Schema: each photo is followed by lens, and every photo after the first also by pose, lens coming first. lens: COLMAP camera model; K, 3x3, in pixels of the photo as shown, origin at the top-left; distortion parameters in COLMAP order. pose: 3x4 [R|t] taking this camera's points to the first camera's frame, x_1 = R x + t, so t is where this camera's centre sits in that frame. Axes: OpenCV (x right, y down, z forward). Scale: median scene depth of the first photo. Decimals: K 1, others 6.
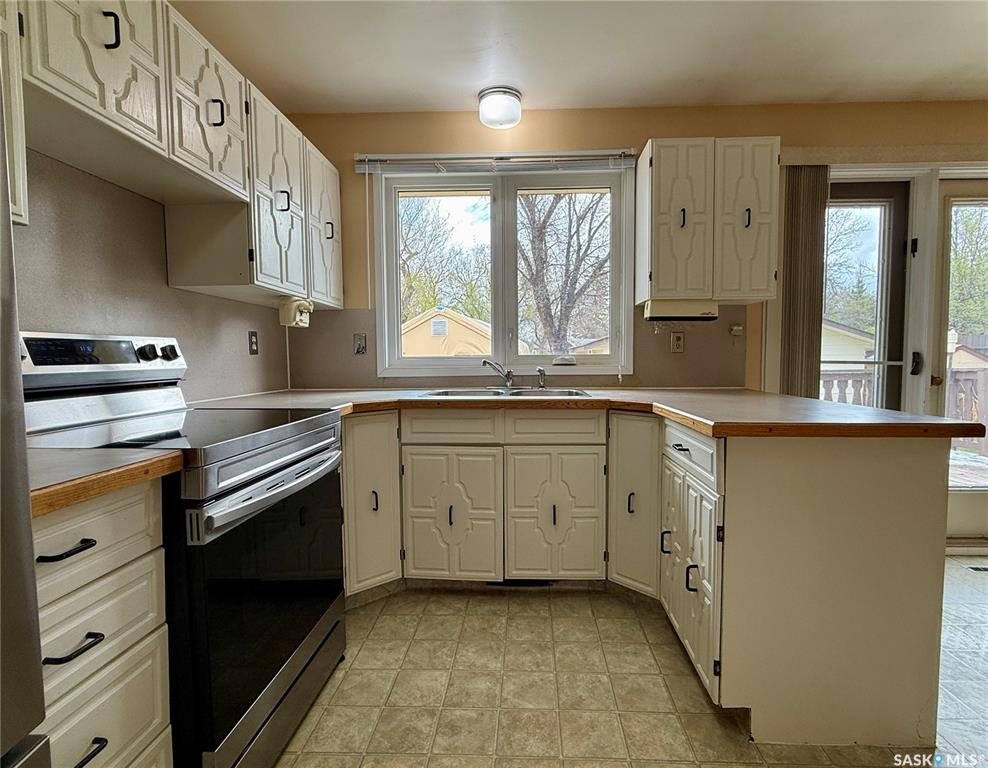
lens RADIAL K [[499.5, 0, 510.7], [0, 499.5, 384.2], [0, 0, 1]] dist [0.001609, -0.000261]
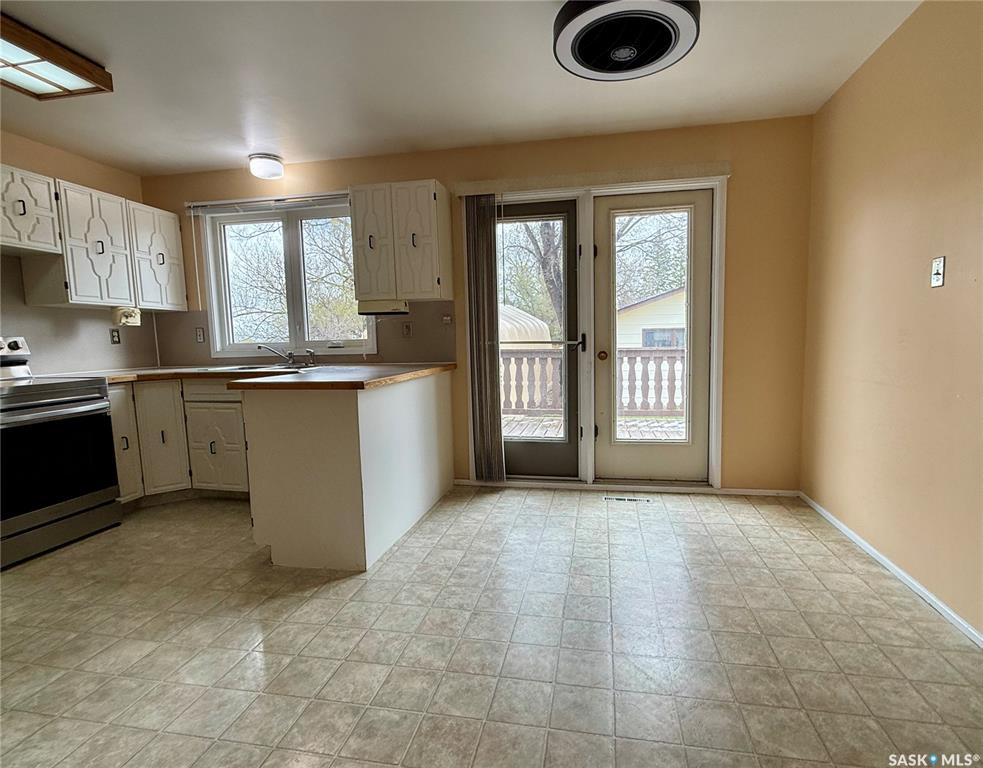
lens RADIAL K [[497.0, 0, 512.5], [0, 497.0, 384.7], [0, 0, 1]] dist [0.001609, -0.000261]
pose [[0.989247, -0.003592, -0.146210, 0.912735], [0.009894, 0.999052, 0.042400, 0.012358], [0.145919, -0.043391, 0.988344, -0.331887]]
